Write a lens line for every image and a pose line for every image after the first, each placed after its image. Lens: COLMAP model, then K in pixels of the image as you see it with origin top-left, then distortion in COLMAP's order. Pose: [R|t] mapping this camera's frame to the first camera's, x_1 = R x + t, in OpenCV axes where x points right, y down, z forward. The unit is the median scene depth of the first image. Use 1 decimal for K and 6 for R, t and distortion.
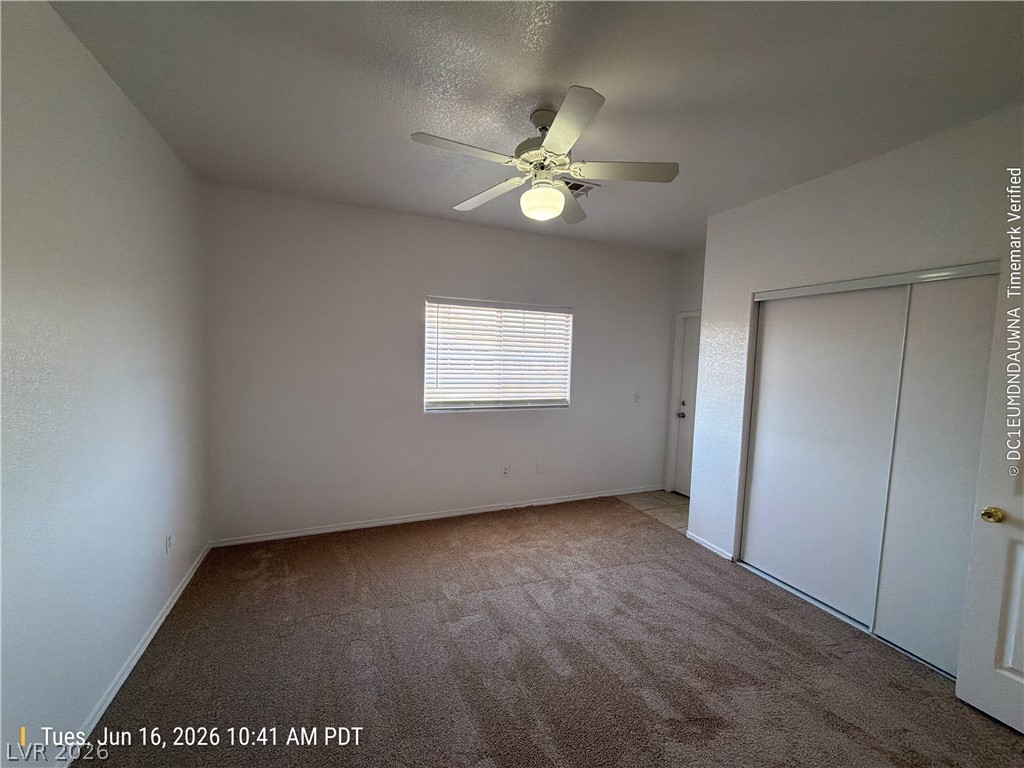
lens RADIAL K [[409.2, 0, 513.5], [0, 409.2, 383.0], [0, 0, 1]] dist [0.000847, -0.000146]
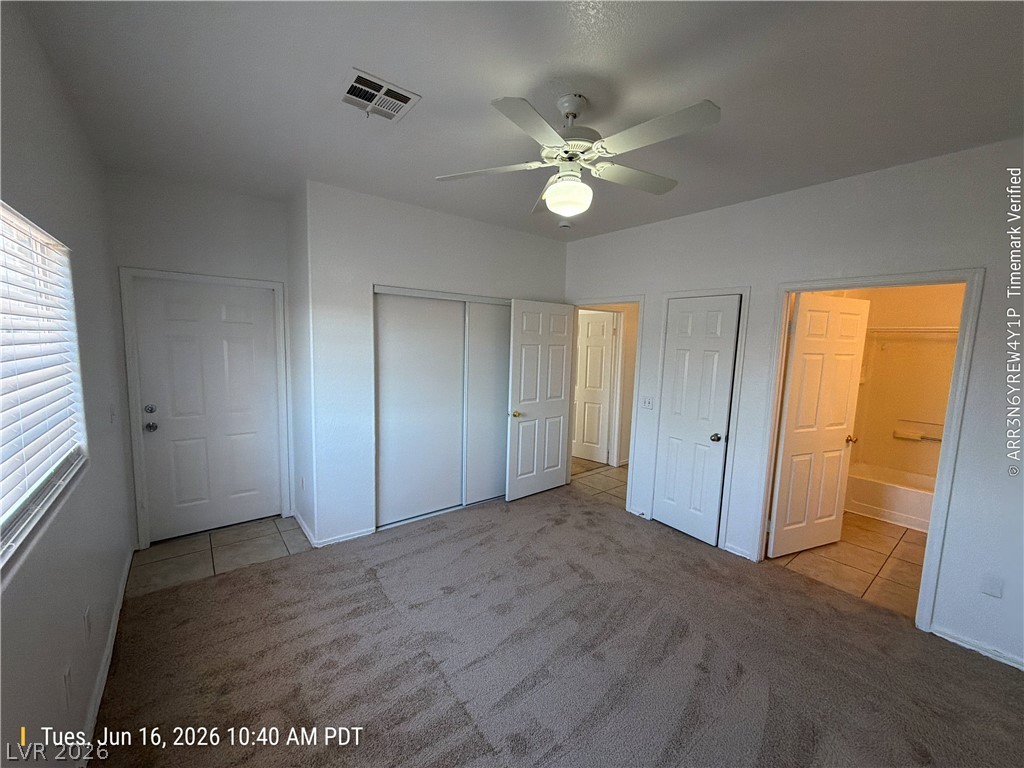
lens RADIAL K [[409.2, 0, 512.9], [0, 409.2, 386.5], [0, 0, 1]] dist [0.000847, -0.000146]
pose [[-0.263806, -0.148595, 0.953061, -0.578153], [0.032524, 0.986130, 0.162754, -0.119121], [-0.964027, 0.073933, -0.255314, 0.953033]]
